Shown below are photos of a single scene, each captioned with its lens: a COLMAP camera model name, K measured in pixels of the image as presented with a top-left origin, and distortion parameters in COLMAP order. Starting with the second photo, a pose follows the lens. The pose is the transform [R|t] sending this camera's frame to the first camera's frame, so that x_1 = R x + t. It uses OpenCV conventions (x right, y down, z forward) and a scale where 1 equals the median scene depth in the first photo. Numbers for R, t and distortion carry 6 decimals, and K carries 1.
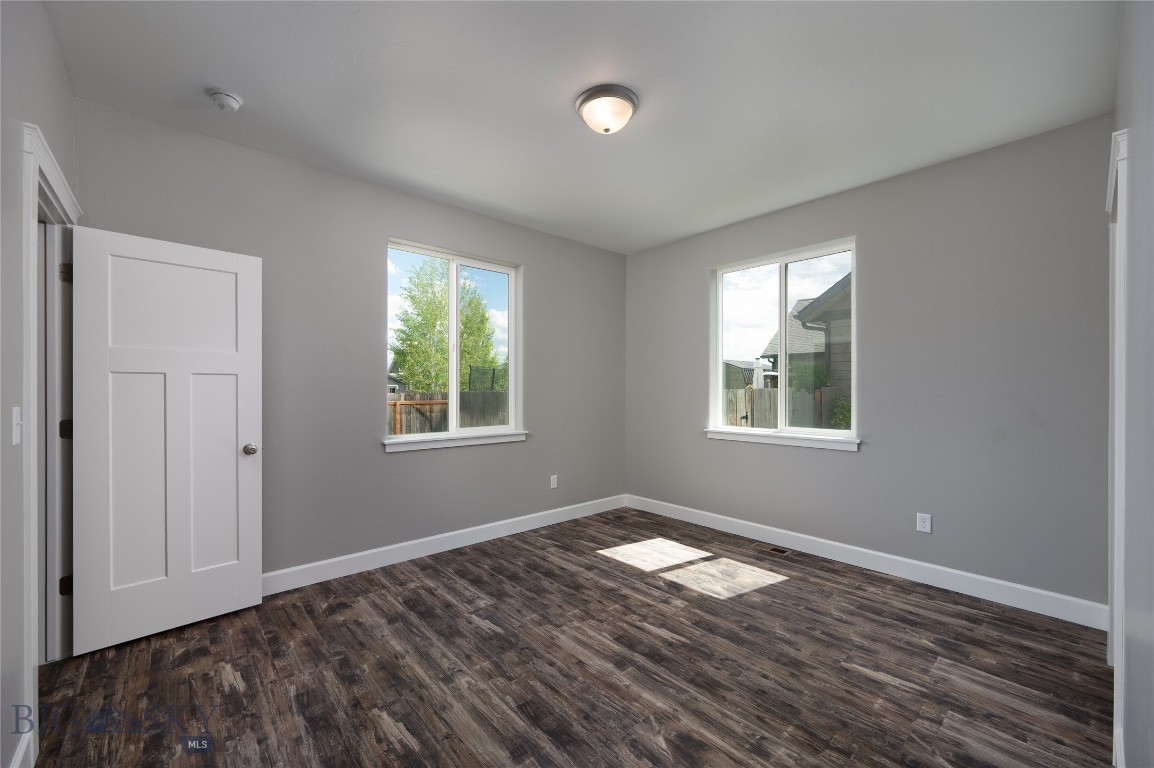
lens RADIAL K [[464.2, 0, 585.0], [0, 464.2, 386.8], [0, 0, 1]] dist [0.000145, 0.000090]
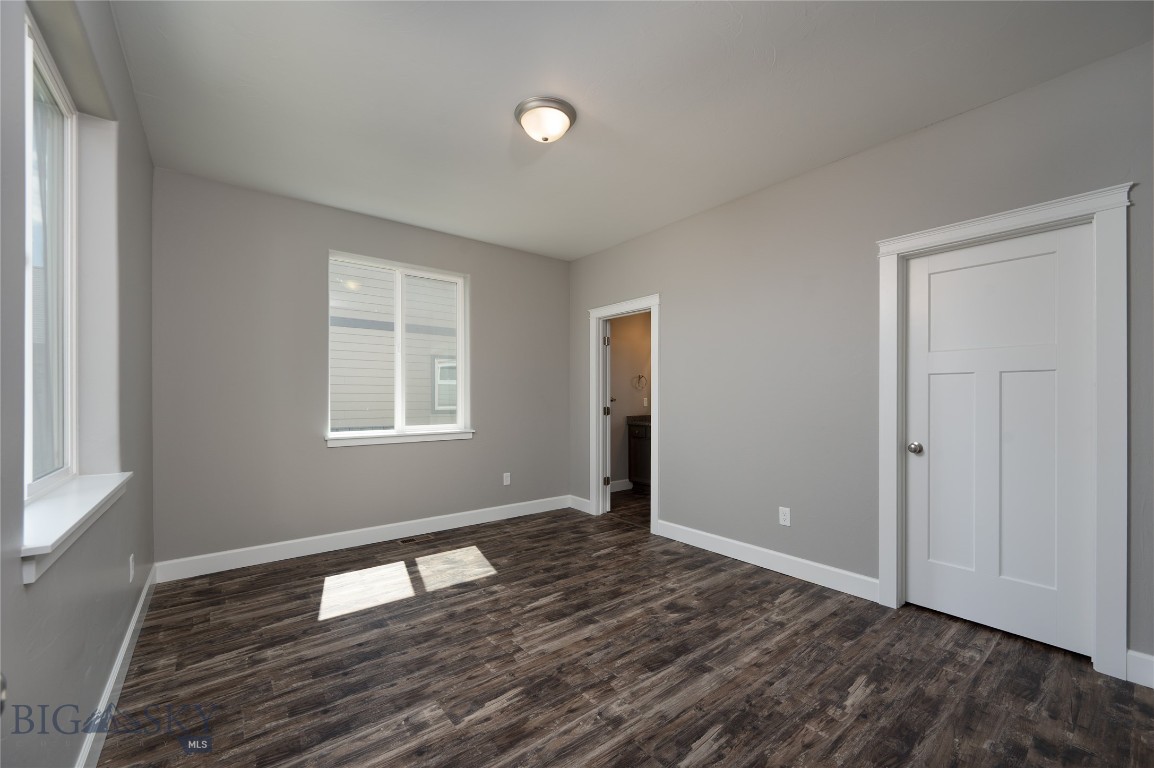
lens RADIAL K [[447.2, 0, 569.8], [0, 447.2, 367.1], [0, 0, 1]] dist [0.000902, 0.000071]
pose [[0.074151, 0.067429, 0.994965, -0.811534], [-0.005694, 0.997724, -0.067192, 0.015892], [-0.997231, -0.000683, 0.074366, 0.702706]]
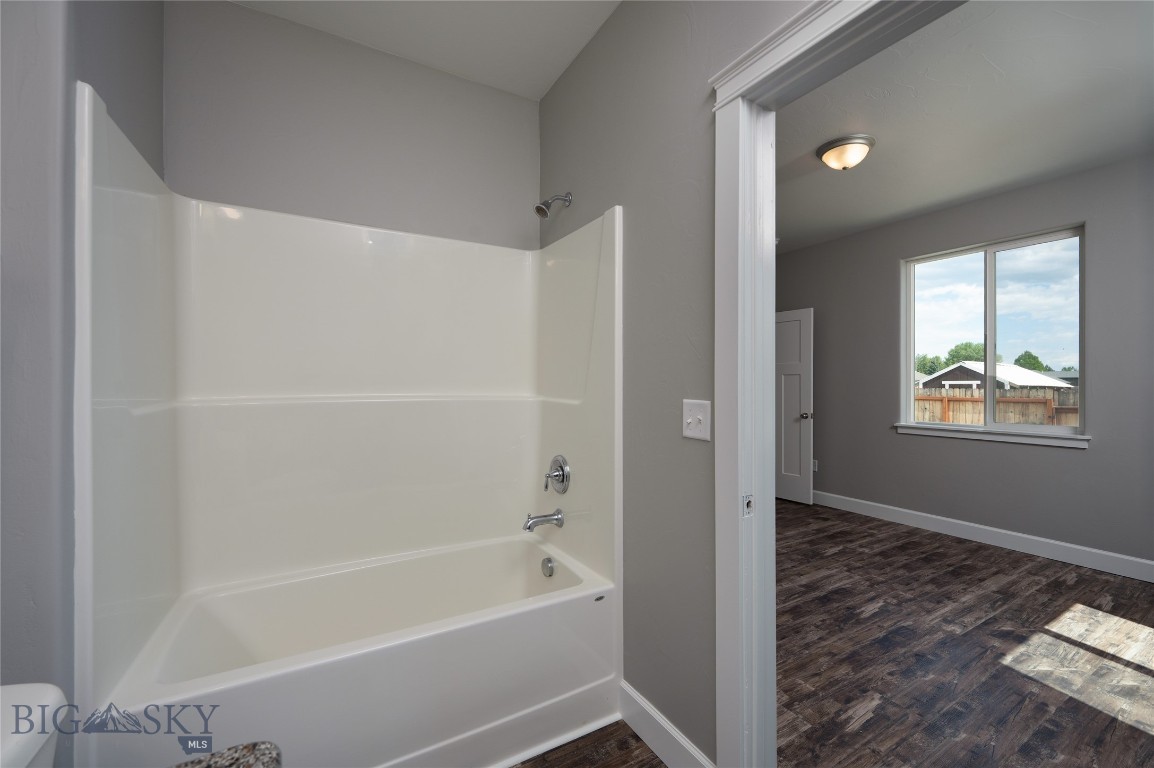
lens RADIAL K [[464.2, 0, 585.0], [0, 464.2, 386.8], [0, 0, 1]] dist [0.000145, 0.000090]
pose [[-0.199807, 0.003908, -0.979827, 1.122763], [0.004623, 0.999985, 0.003046, 0.001747], [0.979824, -0.003921, -0.199822, 0.461871]]
